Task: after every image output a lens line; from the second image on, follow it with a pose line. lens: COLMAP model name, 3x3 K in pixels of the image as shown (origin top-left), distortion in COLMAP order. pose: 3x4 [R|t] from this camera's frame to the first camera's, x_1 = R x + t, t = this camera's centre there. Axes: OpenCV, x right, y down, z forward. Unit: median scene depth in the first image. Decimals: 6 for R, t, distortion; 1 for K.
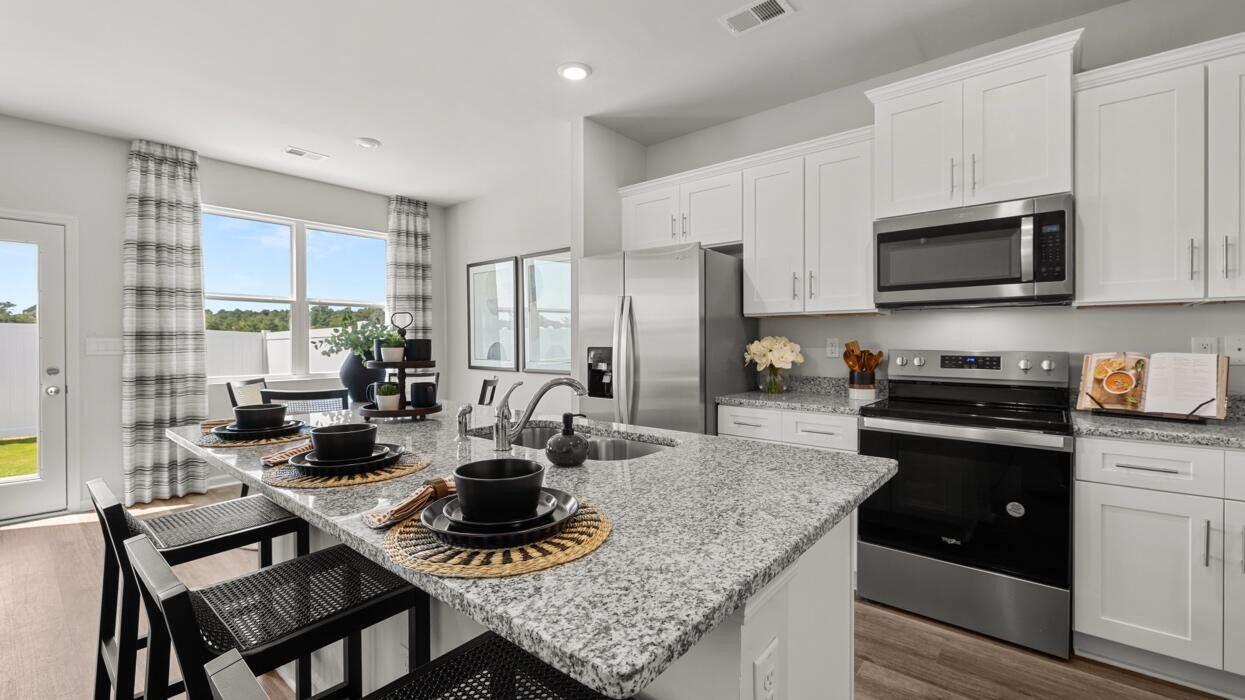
lens RADIAL K [[520.4, 0, 622.5], [0, 520.4, 350.0], [0, 0, 1]] dist [-0.000971, 0.000094]
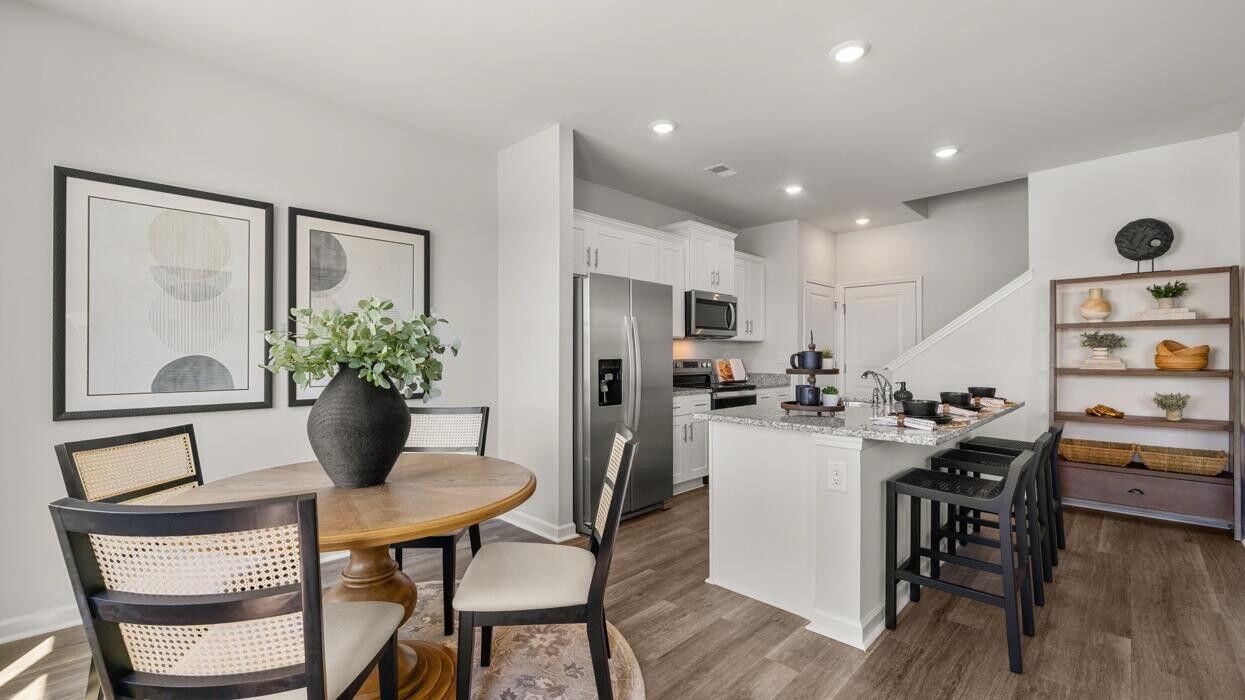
lens RADIAL K [[524.8, 0, 622.5], [0, 524.8, 350.0], [0, 0, 1]] dist [-0.000429, 0.000032]
pose [[0.082314, 0.010707, 0.996549, -1.073077], [0.017502, 0.999773, -0.012187, -0.010491], [-0.996453, 0.018445, 0.082108, 0.830005]]
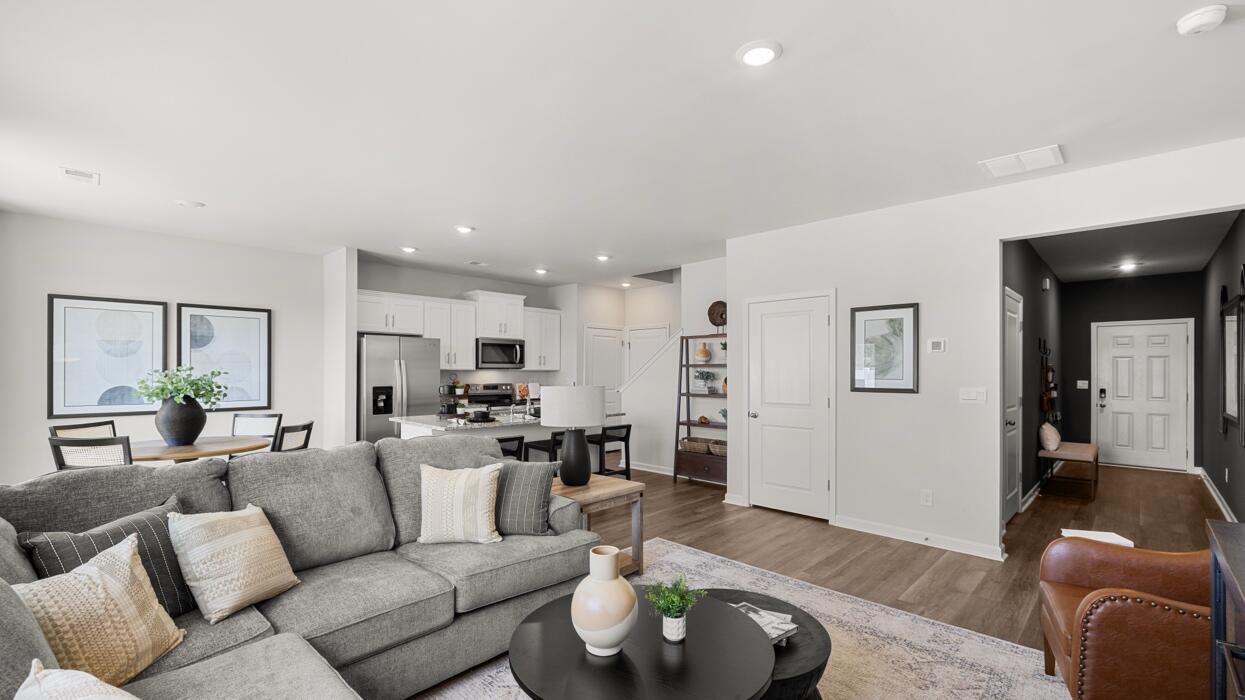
lens RADIAL K [[527.4, 0, 613.9], [0, 527.4, 368.3], [0, 0, 1]] dist [-0.000367, 0.000109]
pose [[0.083423, 0.004203, 0.996505, -1.695777], [0.013316, 0.999897, -0.005332, -0.045131], [-0.996425, 0.013714, 0.083359, 0.043163]]
